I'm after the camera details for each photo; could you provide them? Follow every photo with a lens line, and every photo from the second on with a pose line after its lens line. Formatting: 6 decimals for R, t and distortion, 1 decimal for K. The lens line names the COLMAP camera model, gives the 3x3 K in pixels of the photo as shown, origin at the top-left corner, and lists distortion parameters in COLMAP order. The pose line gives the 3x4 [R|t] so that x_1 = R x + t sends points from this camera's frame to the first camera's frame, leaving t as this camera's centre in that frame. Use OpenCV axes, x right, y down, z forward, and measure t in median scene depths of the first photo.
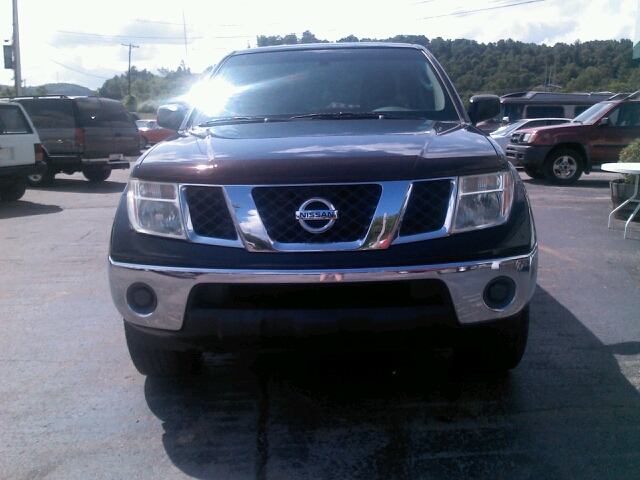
lens RADIAL K [[630.8, 0, 323.2], [0, 630.8, 240.6], [0, 0, 1]] dist [0.190084, -0.488981]
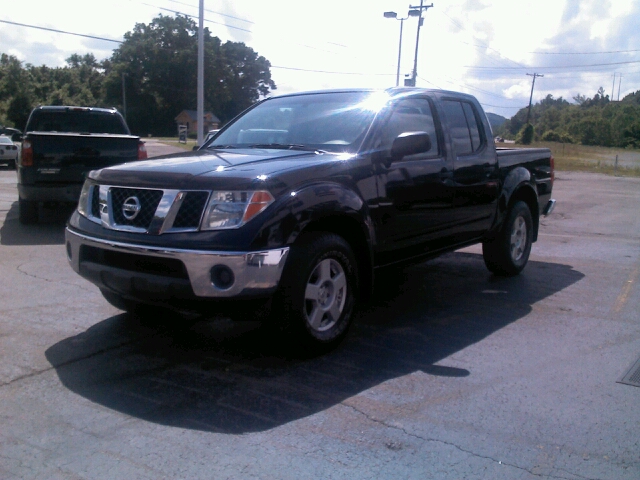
lens RADIAL K [[630.8, 0, 323.2], [0, 630.8, 240.6], [0, 0, 1]] dist [0.190084, -0.488981]
pose [[0.808932, 0.110777, -0.577372, 0.882694], [-0.134764, 0.990877, 0.001302, -0.018433], [0.572248, 0.076756, 0.816481, 0.012117]]
